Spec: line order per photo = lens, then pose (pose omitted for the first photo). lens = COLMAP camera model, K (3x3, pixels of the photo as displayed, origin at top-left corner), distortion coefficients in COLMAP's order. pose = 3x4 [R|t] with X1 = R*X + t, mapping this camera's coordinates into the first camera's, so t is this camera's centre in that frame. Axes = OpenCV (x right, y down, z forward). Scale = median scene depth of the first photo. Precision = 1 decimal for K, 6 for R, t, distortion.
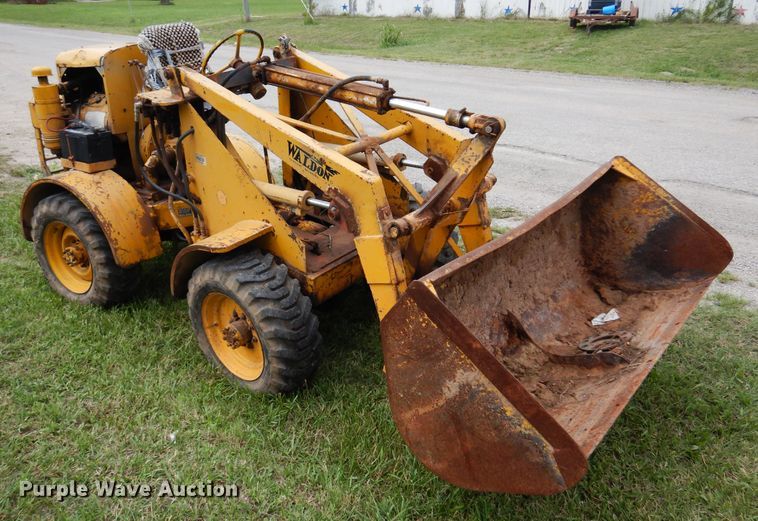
lens RADIAL K [[603.1, 0, 334.2], [0, 603.1, 238.6], [0, 0, 1]] dist [0.029140, -0.012938]
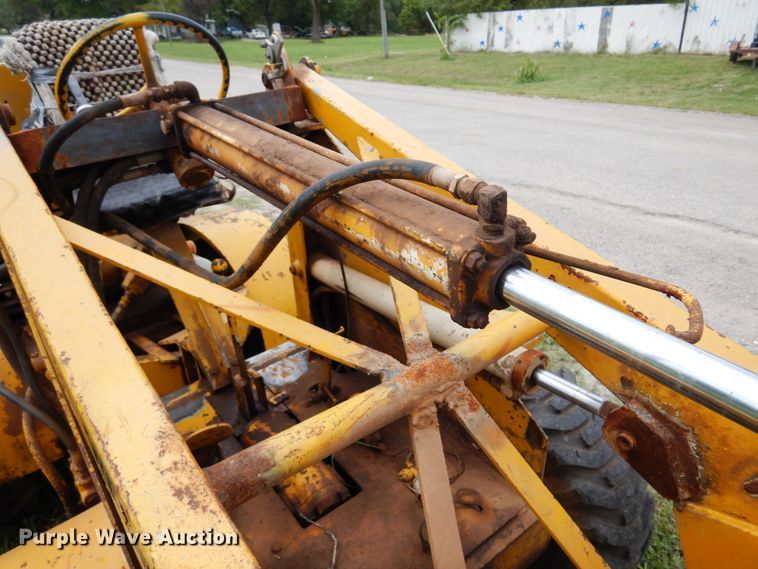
lens RADIAL K [[539.6, 0, 379.2], [0, 539.6, 288.1], [0, 0, 1]] dist [0.023691, -0.007906]
pose [[0.987223, 0.063688, -0.146066, 0.068389], [-0.055684, 0.996748, 0.058253, -0.214494], [0.149301, -0.049375, 0.987558, 0.726642]]
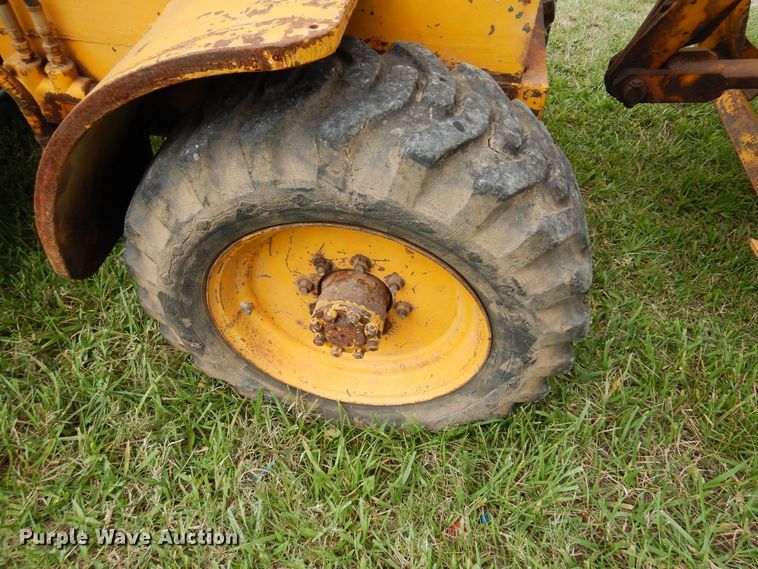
lens RADIAL K [[539.6, 0, 375.9], [0, 539.6, 282.8], [0, 0, 1]] dist [0.023691, -0.007906]
pose [[0.838010, -0.388096, 0.383563, -0.265443], [0.221085, 0.884154, 0.411575, 0.017638], [-0.498859, -0.260104, 0.826732, 0.756401]]
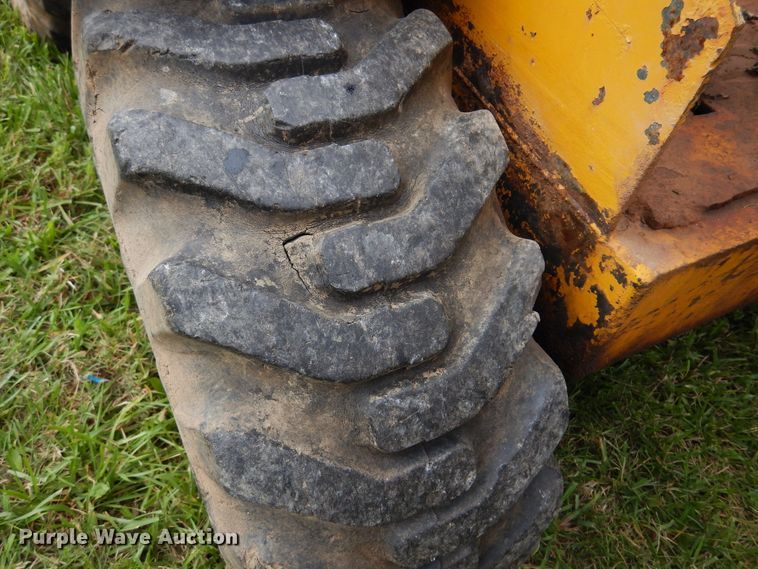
lens RADIAL K [[539.6, 0, 377.7], [0, 539.6, 283.9], [0, 0, 1]] dist [0.023691, -0.007906]
pose [[0.914897, 0.374747, -0.150094, -0.072883], [-0.272273, 0.847337, 0.455947, 0.023936], [0.298045, -0.376278, 0.877259, 0.845618]]
